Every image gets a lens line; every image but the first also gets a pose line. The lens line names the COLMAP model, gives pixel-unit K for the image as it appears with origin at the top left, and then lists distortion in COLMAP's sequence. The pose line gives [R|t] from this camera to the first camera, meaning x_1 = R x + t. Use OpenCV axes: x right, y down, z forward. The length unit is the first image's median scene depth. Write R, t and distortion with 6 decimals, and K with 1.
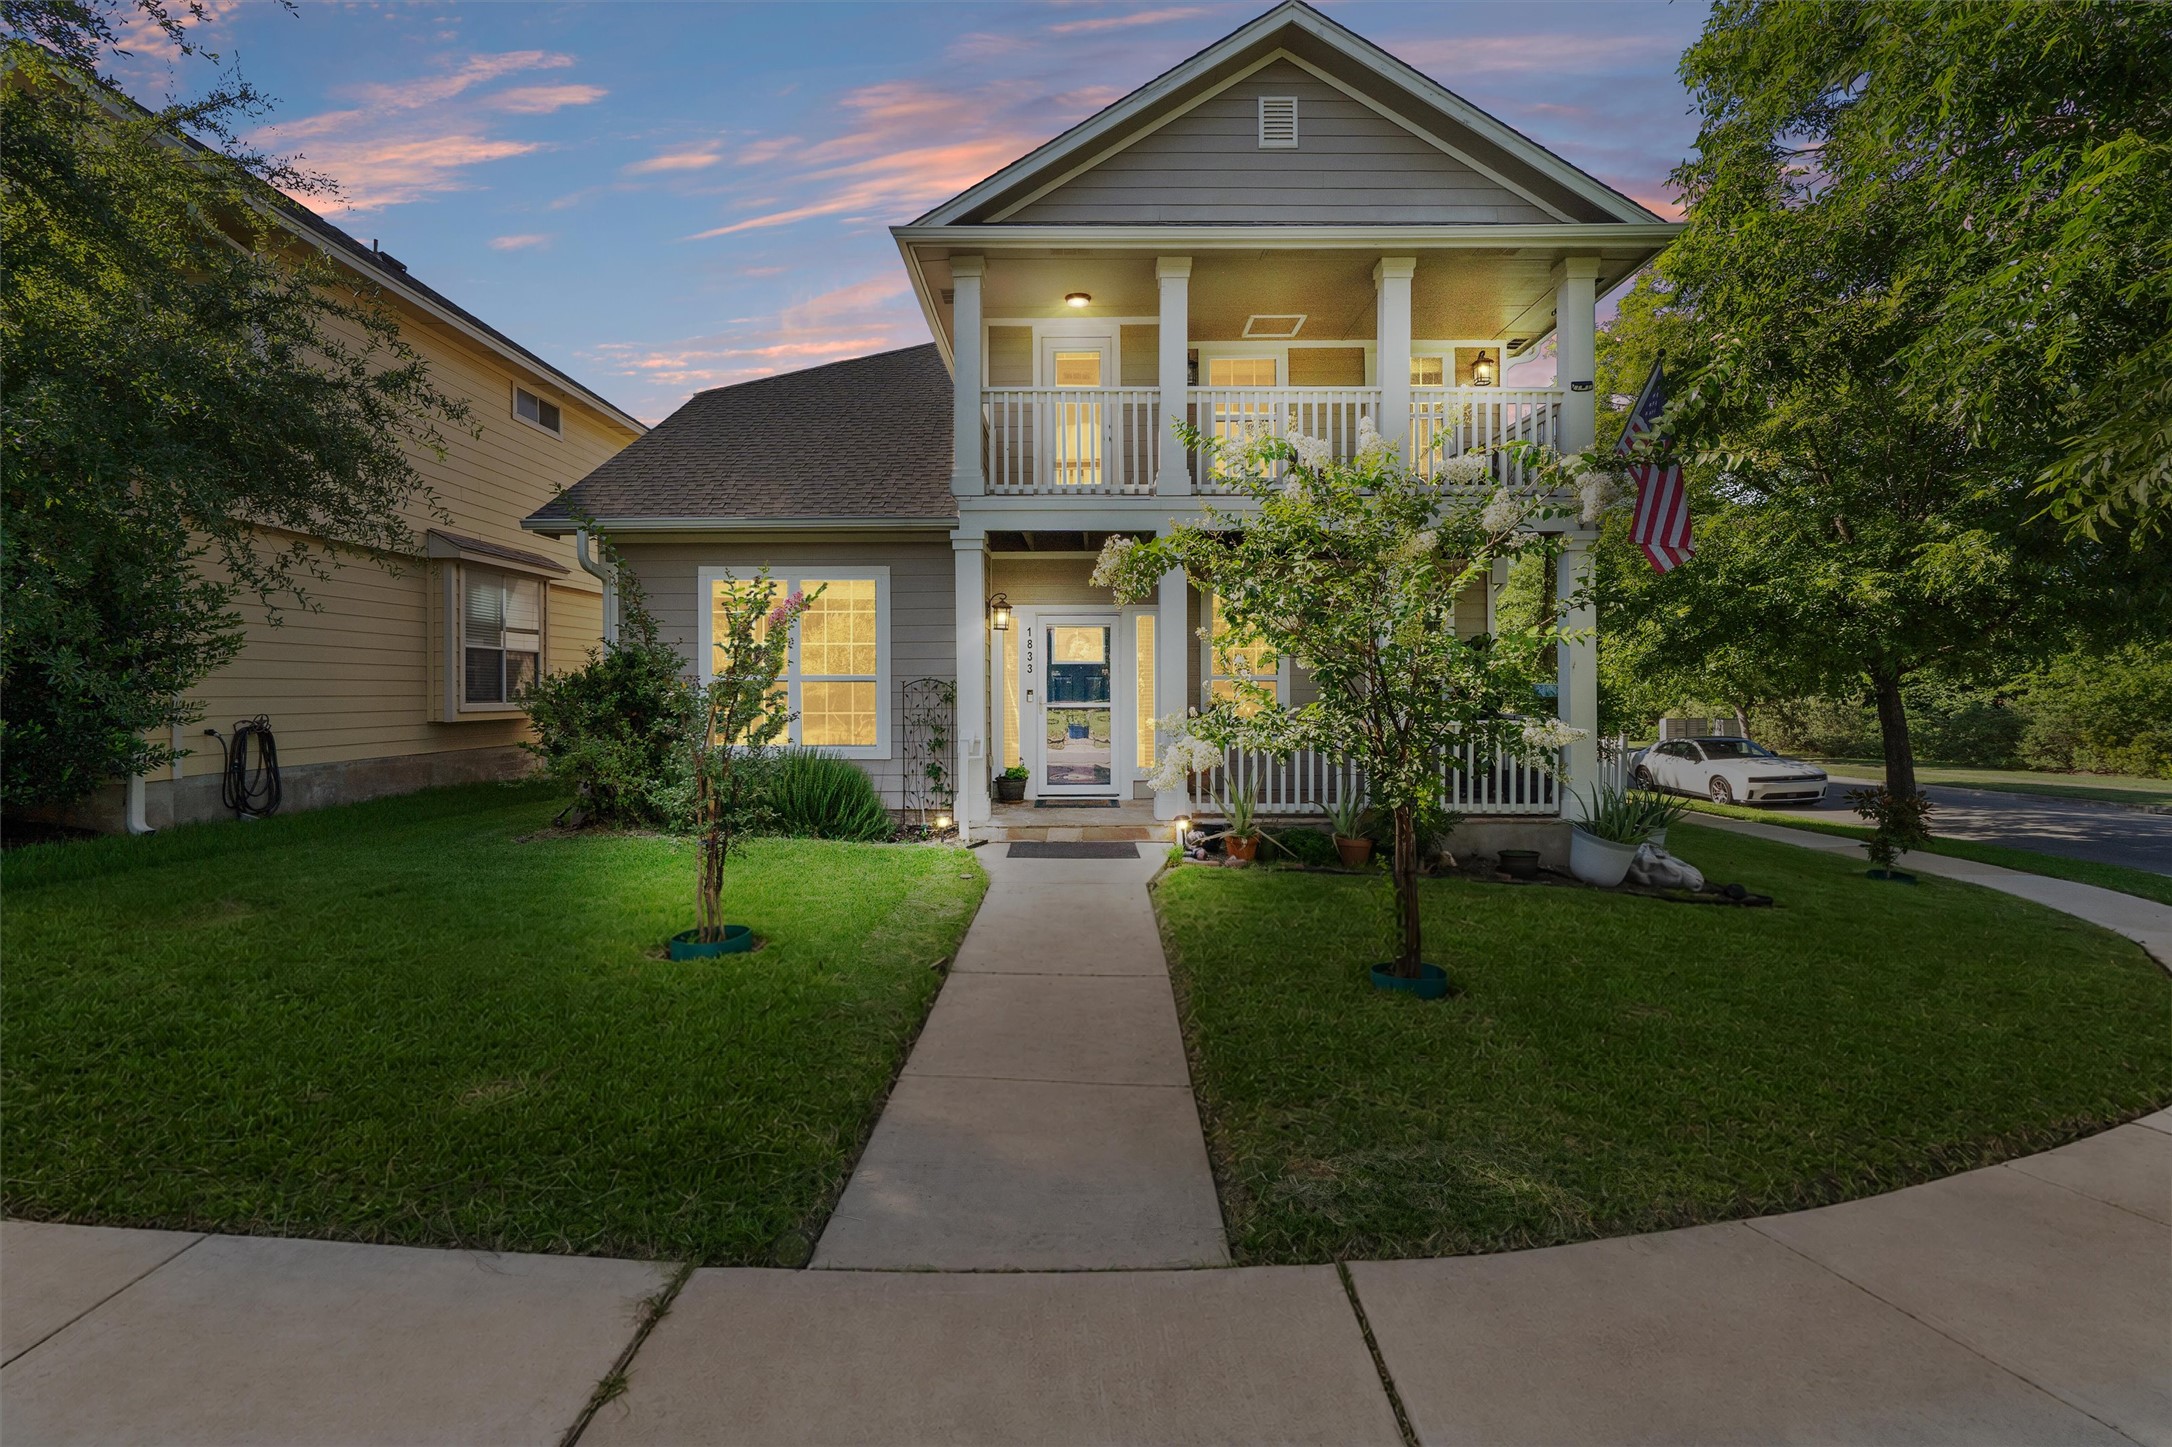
lens RADIAL K [[970.3, 0, 1126.7], [0, 970.3, 680.2], [0, 0, 1]] dist [-0.003838, 0.000371]
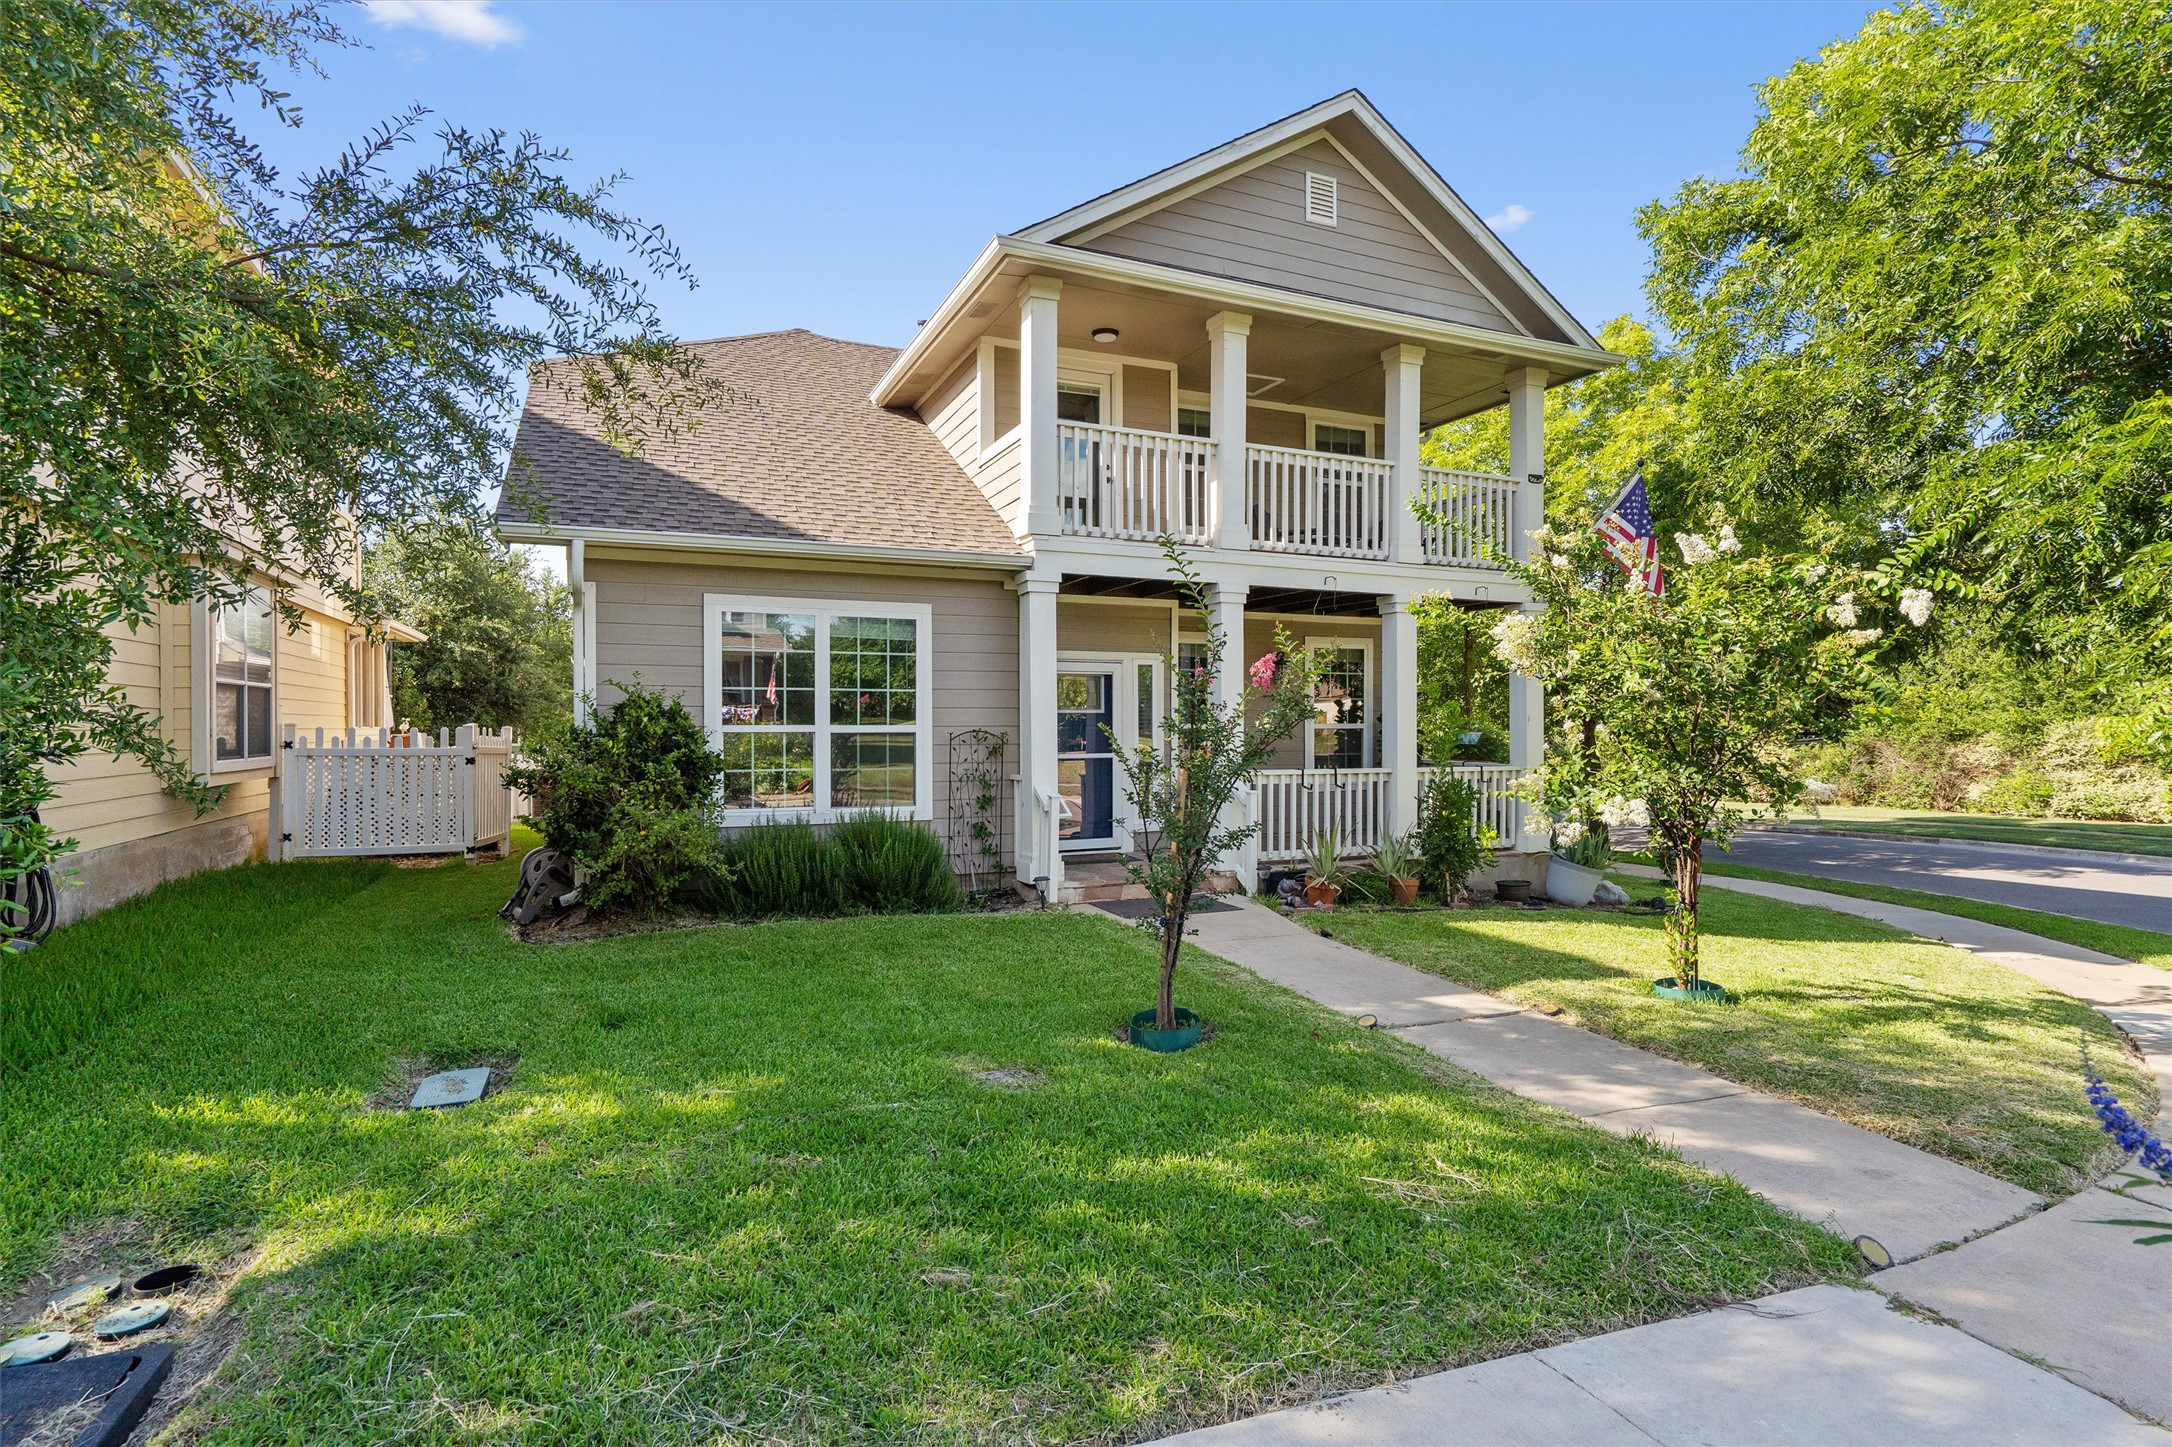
lens RADIAL K [[1029.7, 0, 1097.2], [0, 1029.7, 721.3], [0, 0, 1]] dist [-0.000571, 0.001324]
pose [[0.921081, 0.003739, 0.389354, -0.498413], [-0.004504, 0.999989, 0.001051, -0.011822], [-0.389346, -0.002722, 0.921088, 0.068078]]
